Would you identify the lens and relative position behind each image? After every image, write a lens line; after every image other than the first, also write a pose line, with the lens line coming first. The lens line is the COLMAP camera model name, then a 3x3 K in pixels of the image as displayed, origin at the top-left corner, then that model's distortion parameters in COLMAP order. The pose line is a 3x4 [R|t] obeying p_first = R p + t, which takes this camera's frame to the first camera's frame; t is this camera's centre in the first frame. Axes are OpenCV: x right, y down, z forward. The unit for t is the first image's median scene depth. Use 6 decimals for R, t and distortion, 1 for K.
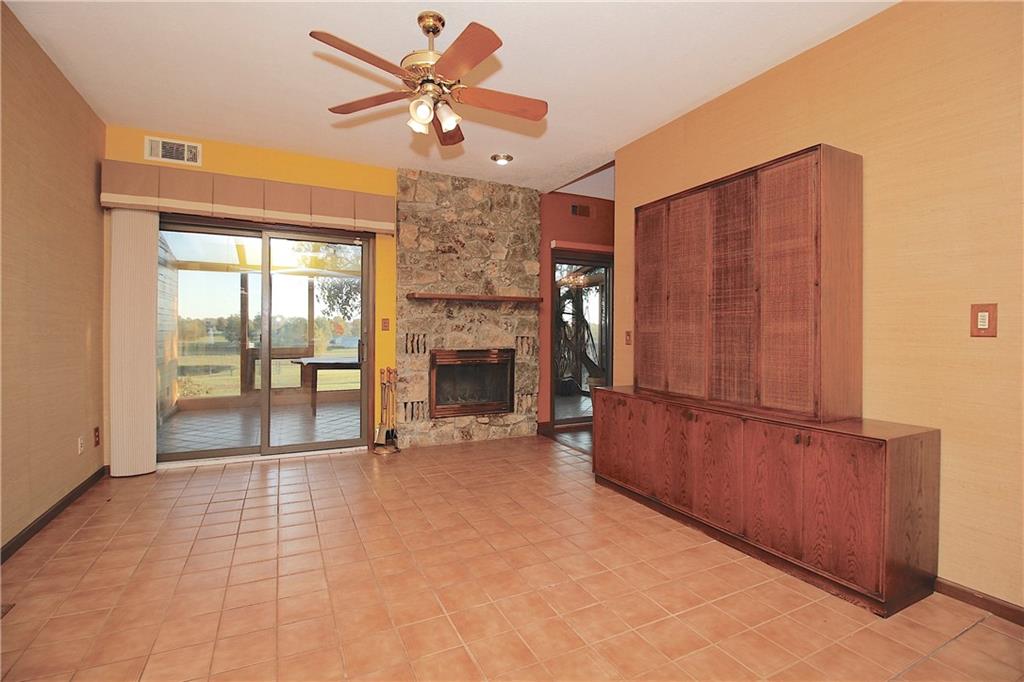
lens RADIAL K [[474.0, 0, 517.6], [0, 474.0, 334.1], [0, 0, 1]] dist [0.002337, -0.014532]
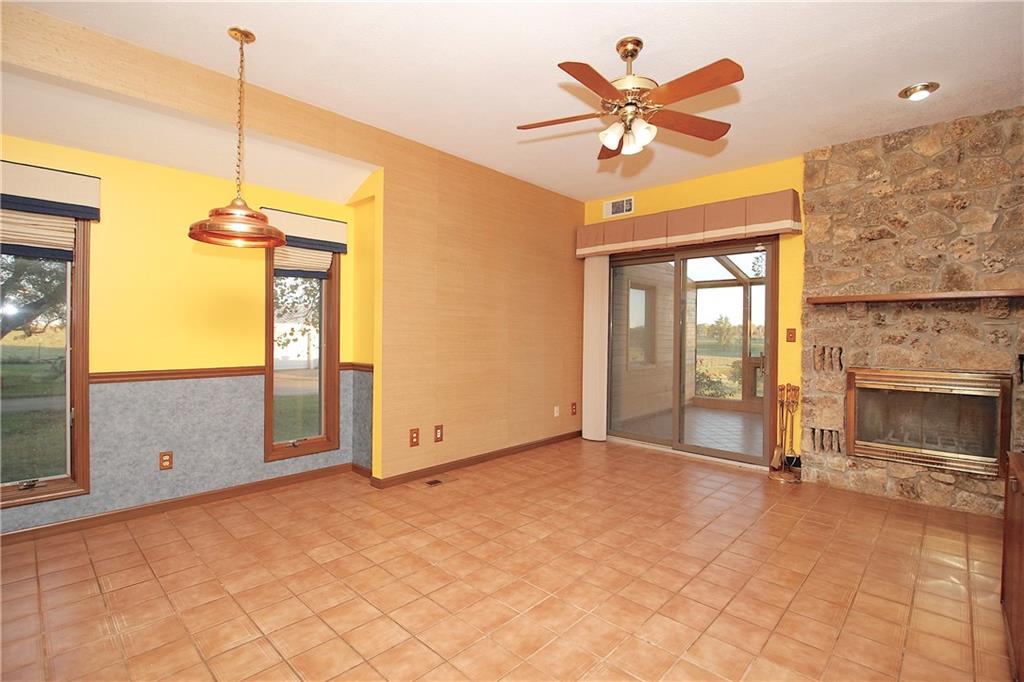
lens RADIAL K [[474.0, 0, 517.6], [0, 474.0, 334.1], [0, 0, 1]] dist [0.002337, -0.014532]
pose [[0.347264, -0.002385, -0.937764, 0.365790], [-0.014621, 0.999861, -0.007957, -0.007618], [0.937653, 0.016474, 0.347181, 0.216407]]
